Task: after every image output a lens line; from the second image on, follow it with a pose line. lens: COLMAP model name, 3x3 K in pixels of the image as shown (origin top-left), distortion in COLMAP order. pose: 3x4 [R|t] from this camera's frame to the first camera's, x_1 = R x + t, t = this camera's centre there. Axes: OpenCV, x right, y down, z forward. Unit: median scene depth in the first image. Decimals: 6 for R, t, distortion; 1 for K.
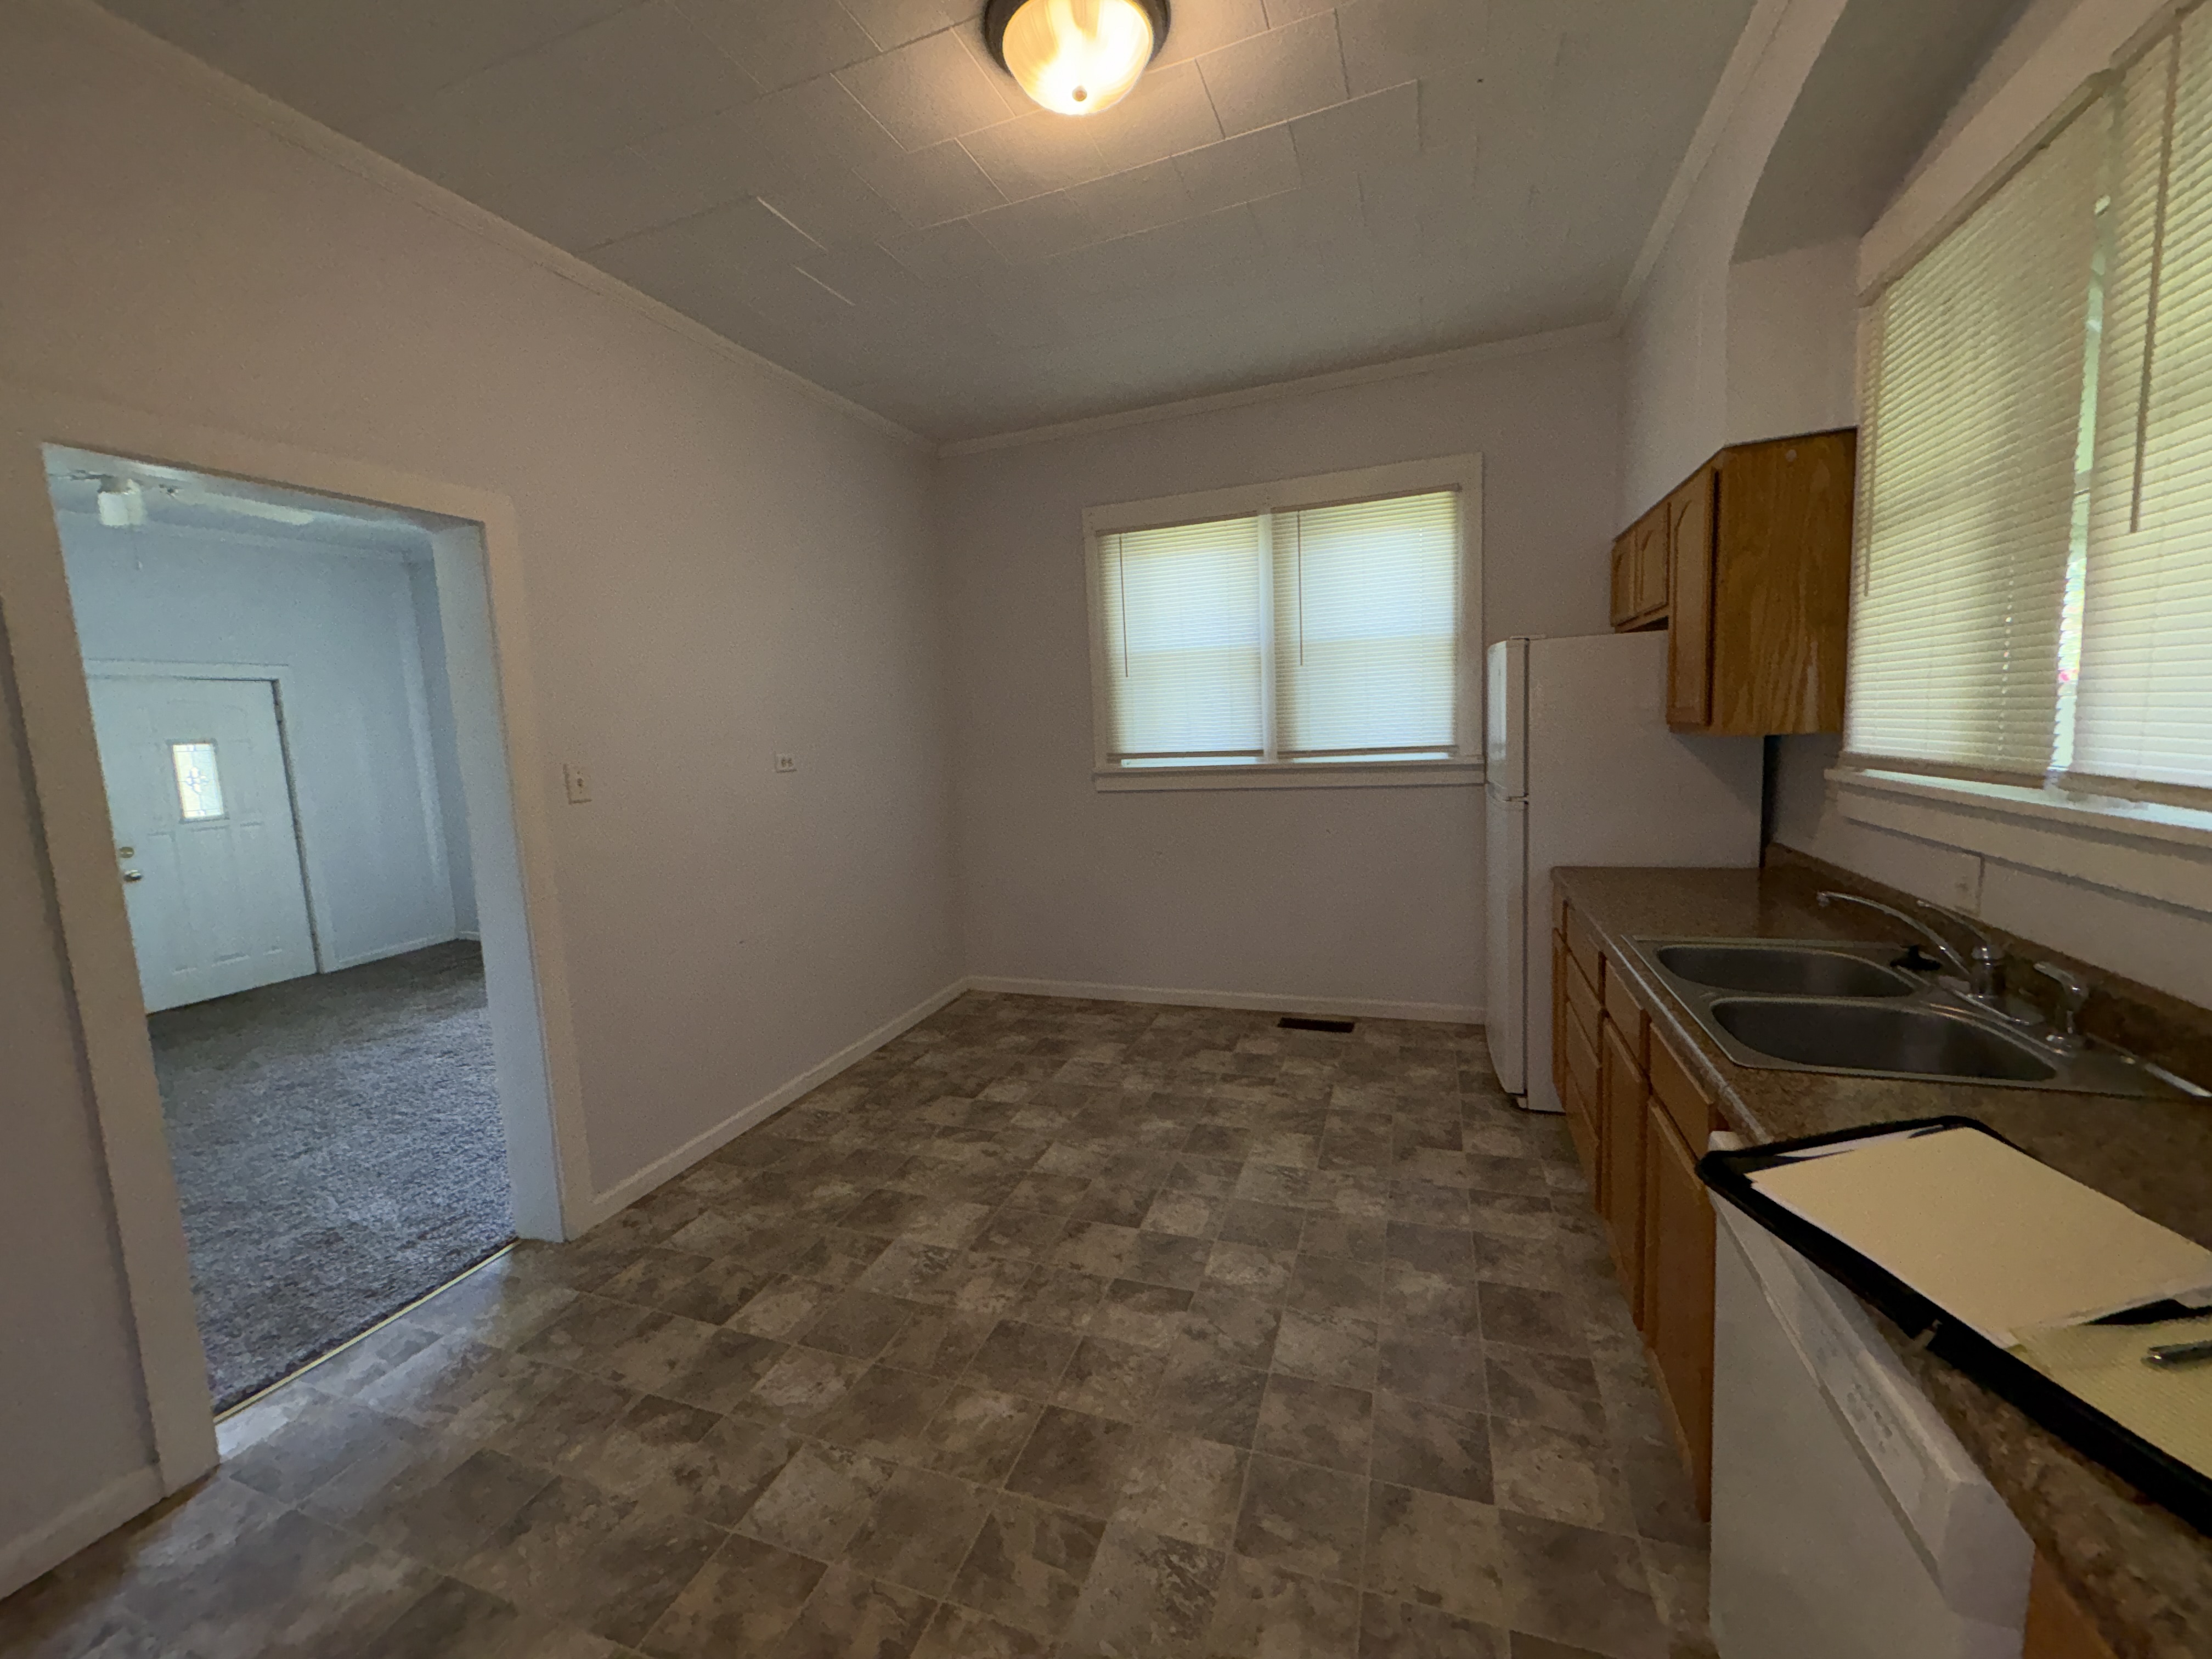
lens RADIAL K [[872.5, 0, 1102.3], [0, 872.5, 826.2], [0, 0, 1]] dist [-0.000054, 0.000355]
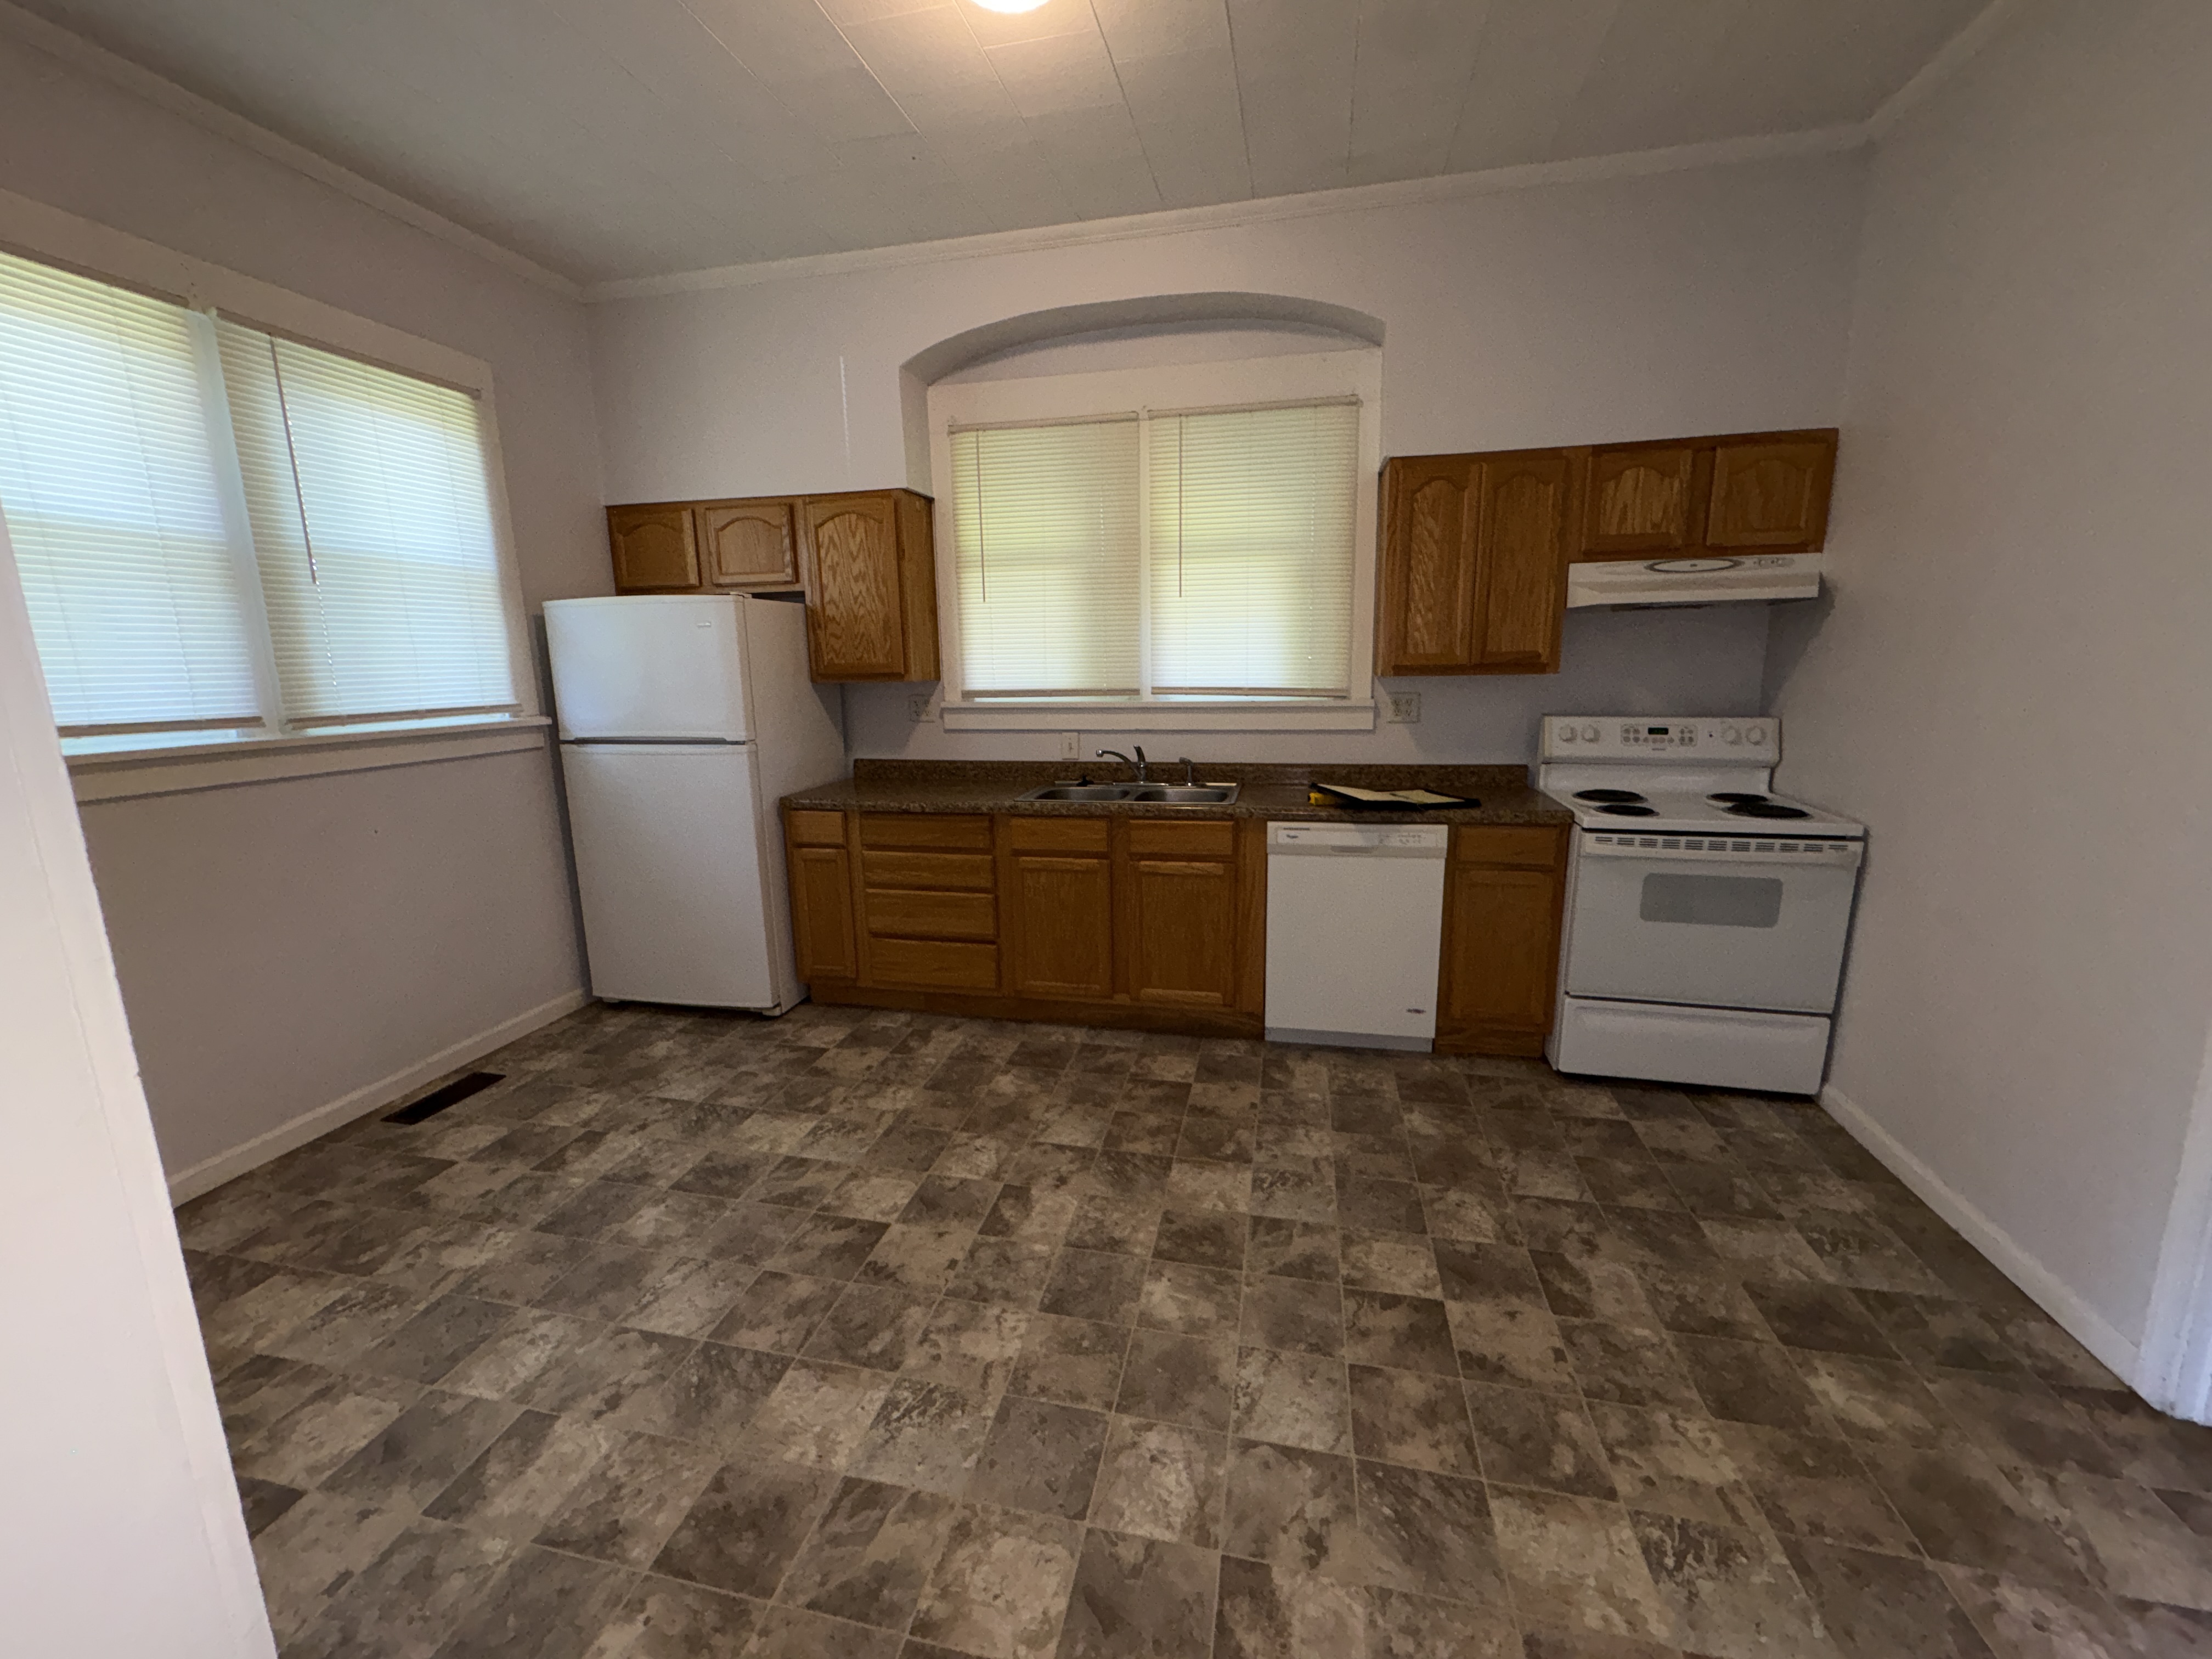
lens RADIAL K [[872.5, 0, 1105.9], [0, 872.5, 827.0], [0, 0, 1]] dist [-0.000054, 0.000355]
pose [[-0.129021, -0.137480, 0.982066, -0.906116], [0.138306, 0.978169, 0.155104, -0.047312], [-0.981950, 0.155837, -0.107190, 0.921720]]
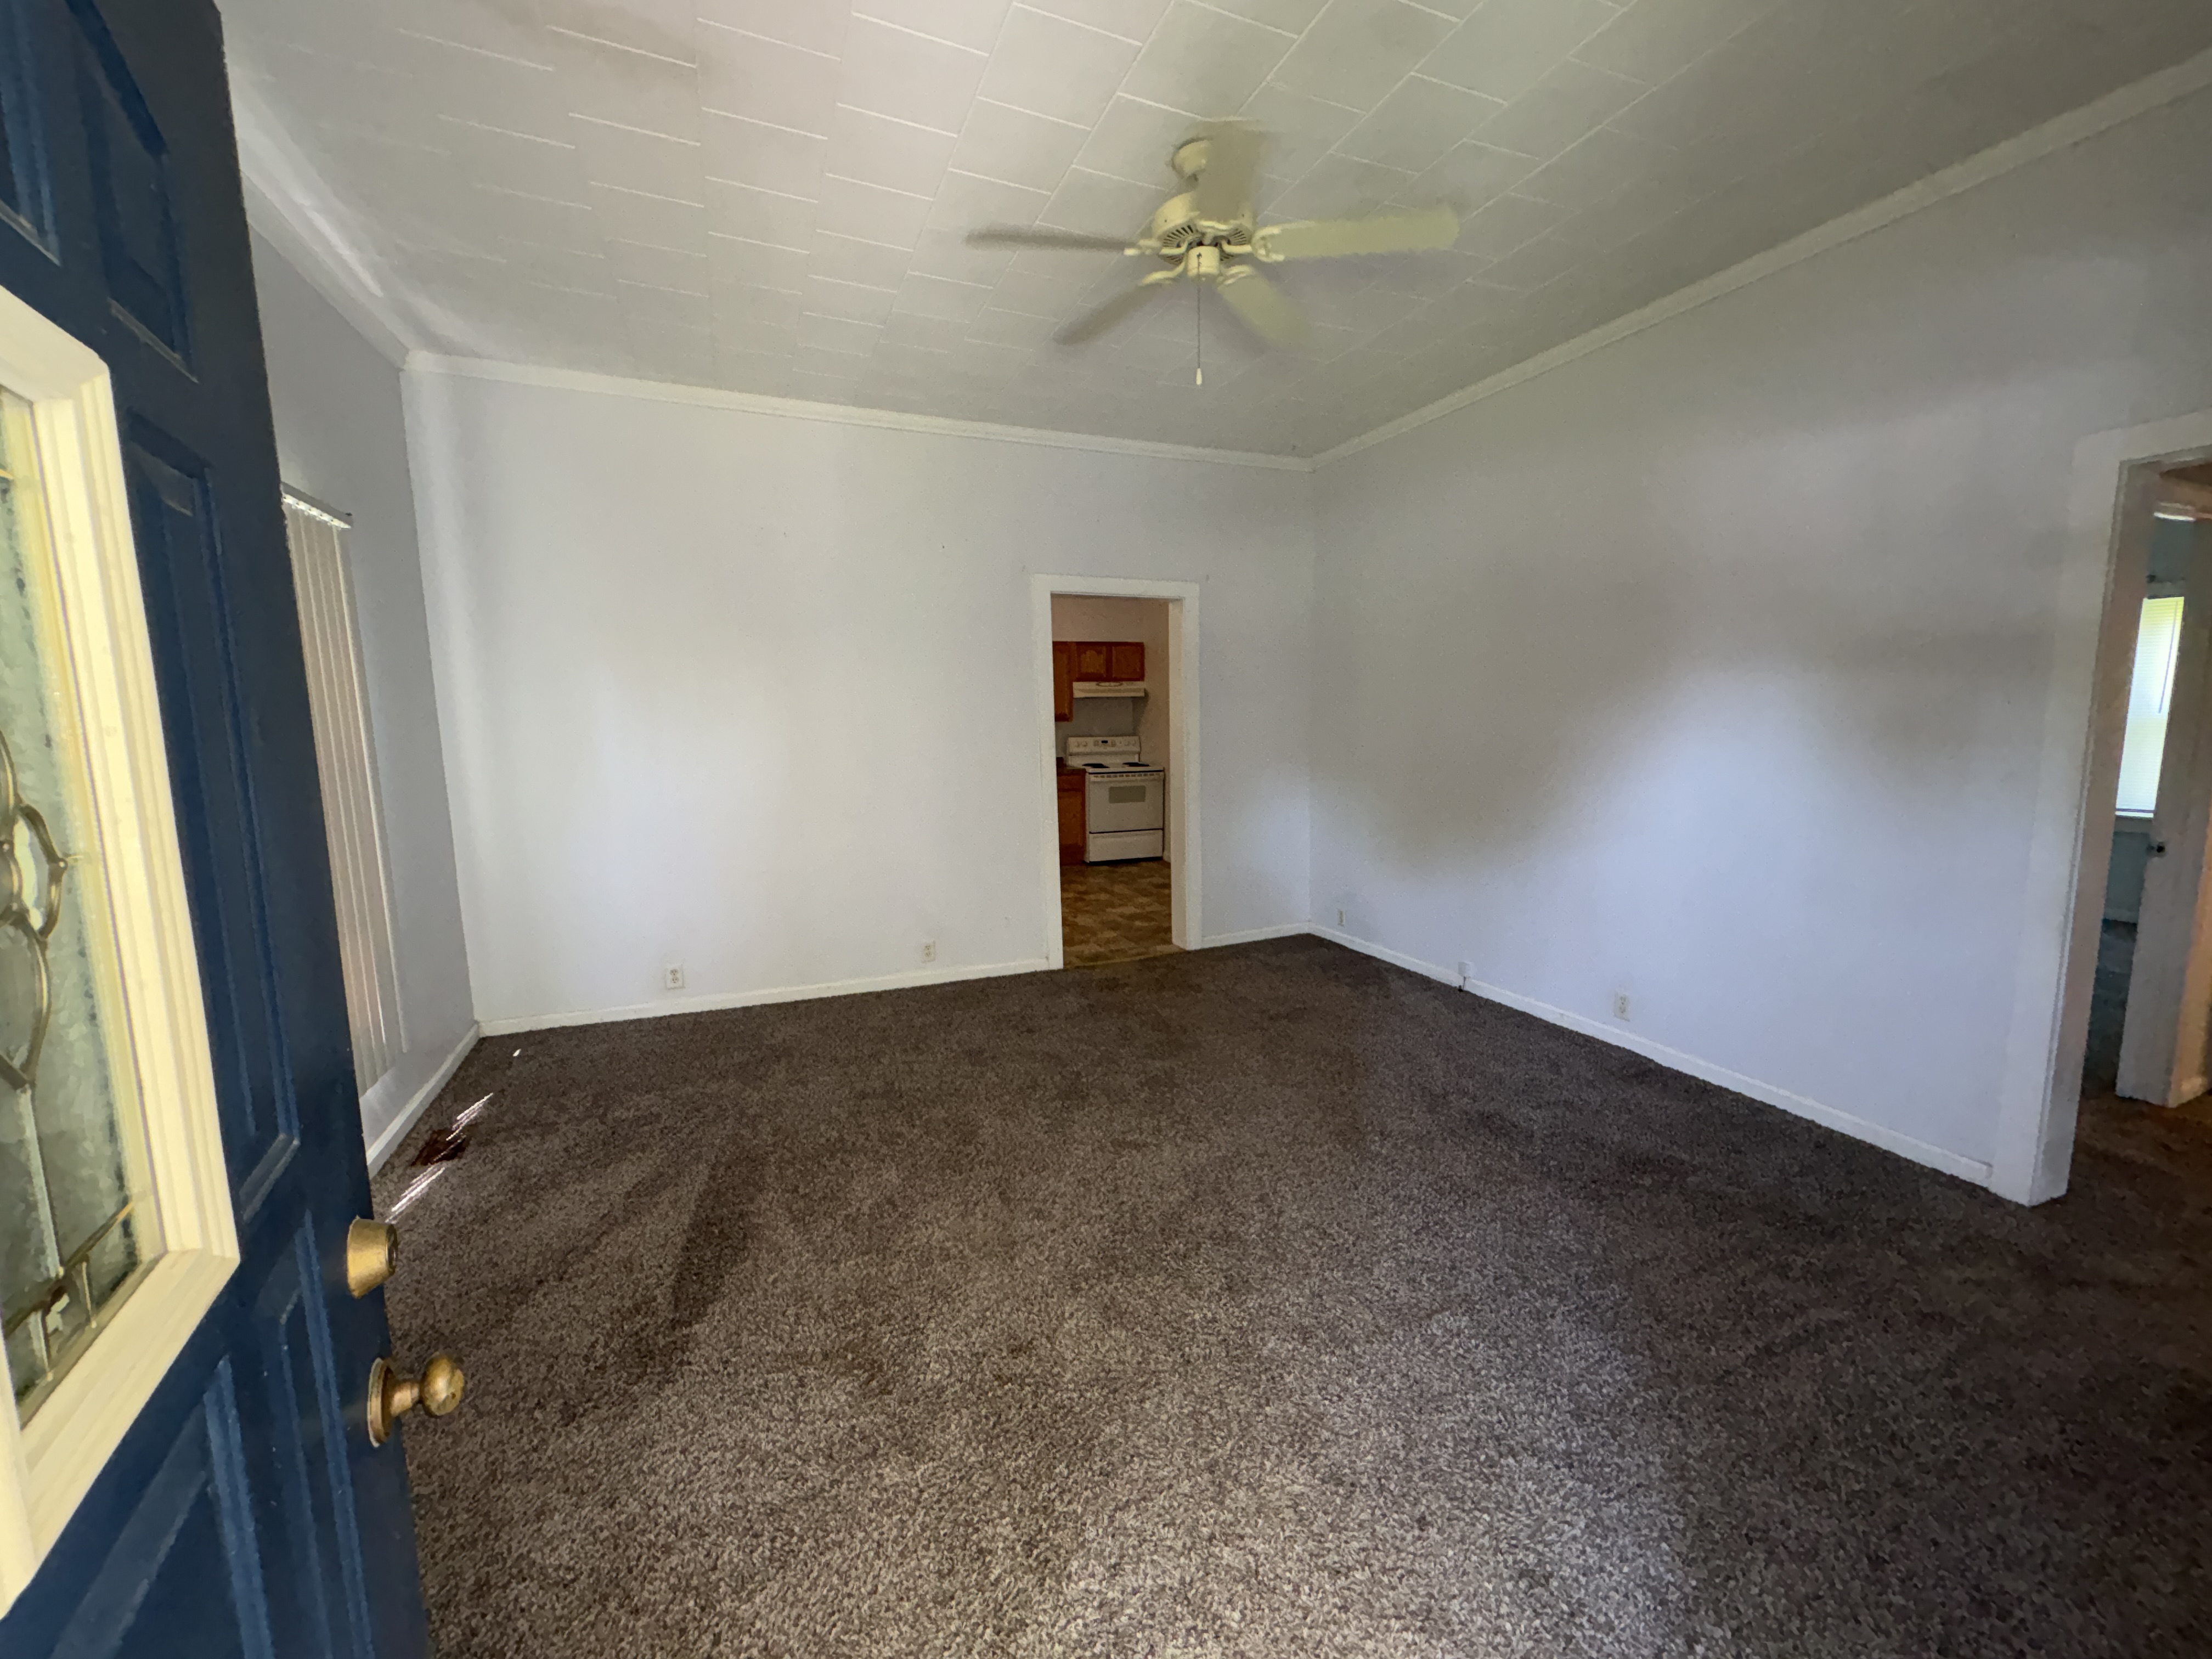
lens RADIAL K [[872.5, 0, 1111.0], [0, 872.5, 825.7], [0, 0, 1]] dist [-0.000054, 0.000355]
pose [[-0.684817, -0.035647, 0.727843, -2.056482], [0.127555, 0.977519, 0.167890, -0.116352], [-0.717465, 0.207814, -0.664874, 2.084446]]
